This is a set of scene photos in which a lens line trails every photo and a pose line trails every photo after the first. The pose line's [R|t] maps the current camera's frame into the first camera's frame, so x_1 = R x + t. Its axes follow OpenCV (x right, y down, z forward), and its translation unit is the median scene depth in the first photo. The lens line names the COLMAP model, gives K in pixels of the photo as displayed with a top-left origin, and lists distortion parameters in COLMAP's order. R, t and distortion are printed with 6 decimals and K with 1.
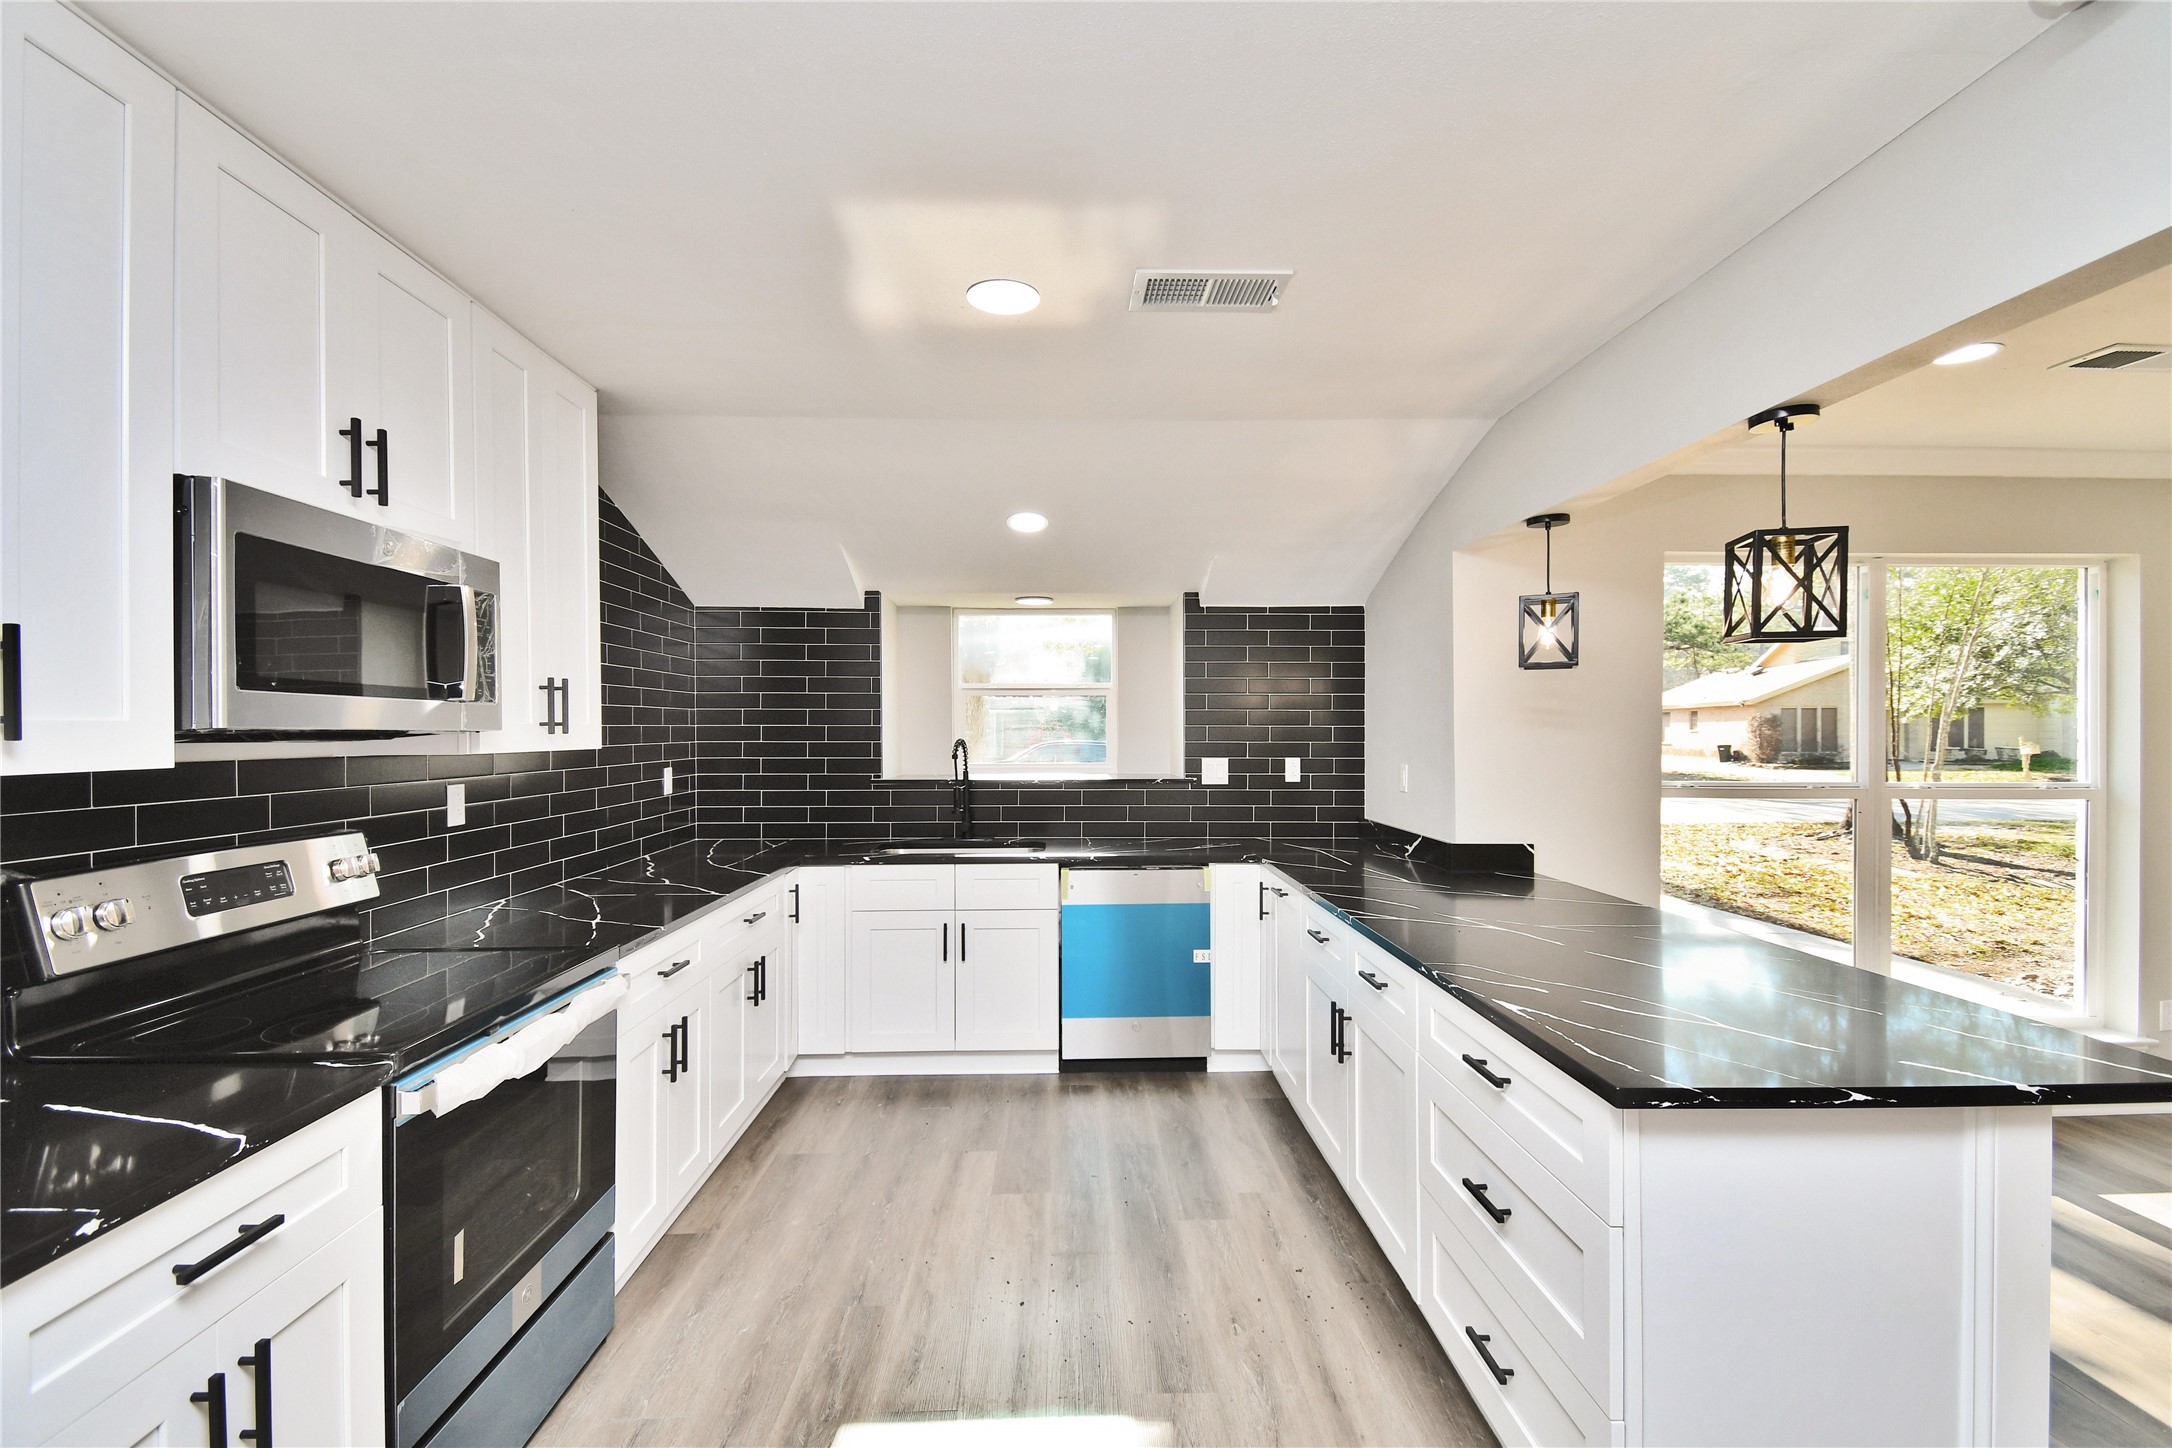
lens RADIAL K [[957.9, 0, 1083.2], [0, 957.9, 718.0], [0, 0, 1]] dist [0.031728, -0.000029]
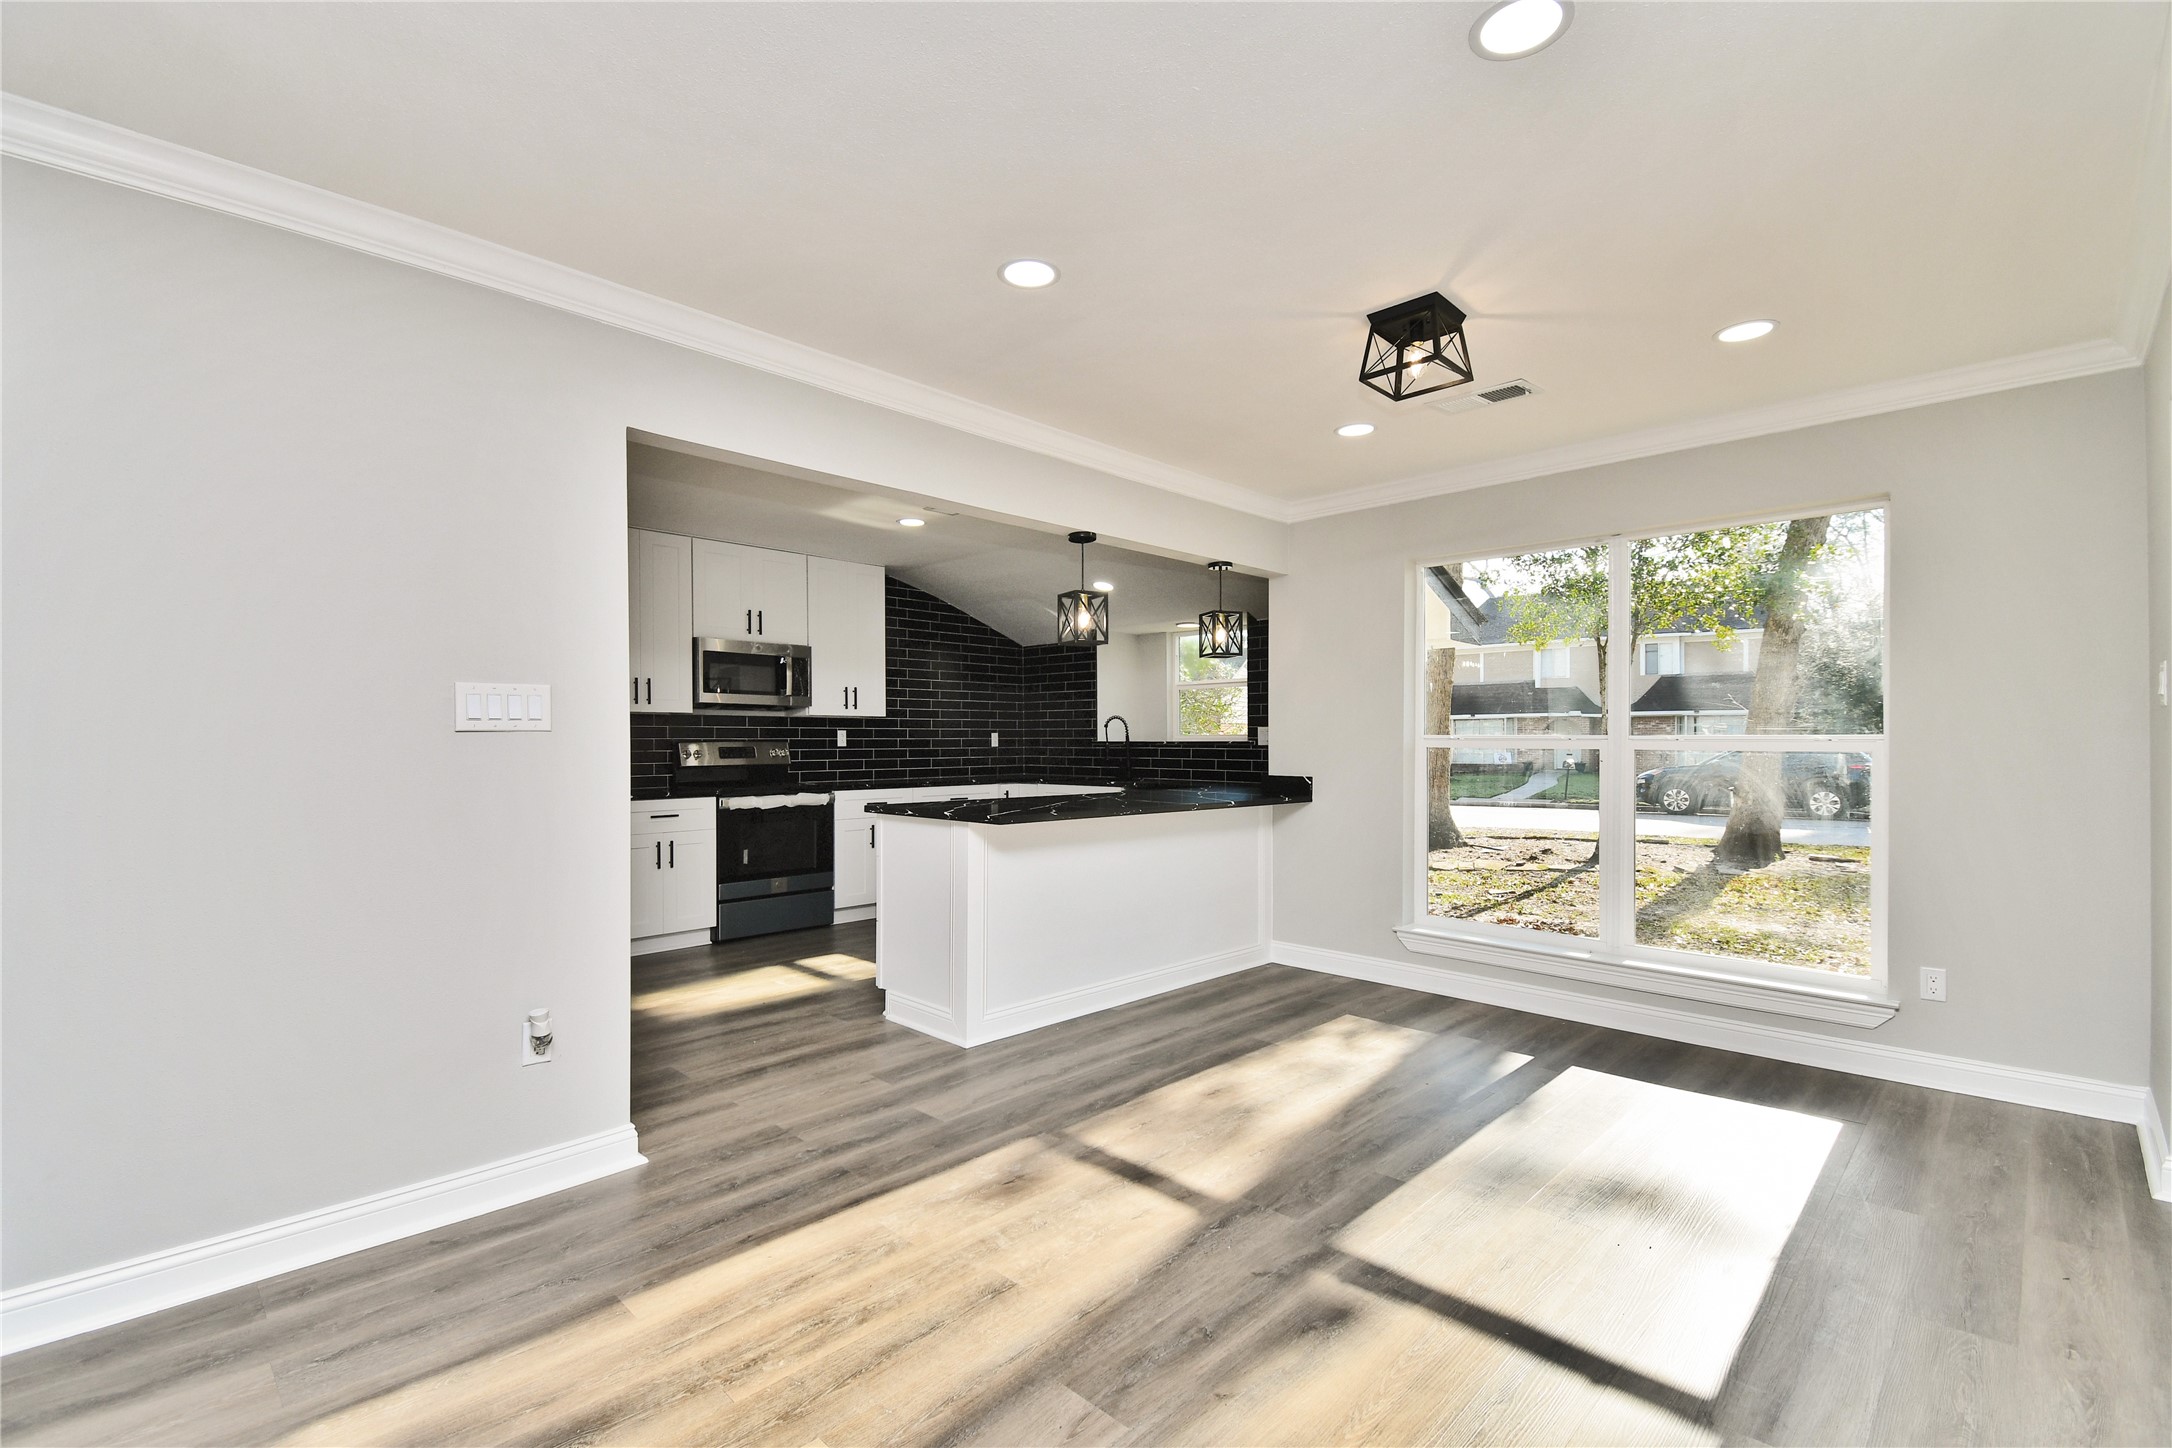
lens RADIAL K [[958.5, 0, 1075.2], [0, 958.5, 746.3], [0, 0, 1]] dist [0.044827, -0.024416]
pose [[0.692603, 0.005174, -0.721300, 1.124025], [0.007655, 0.999865, 0.014523, 0.055211], [0.721278, -0.015581, 0.692470, -0.216654]]
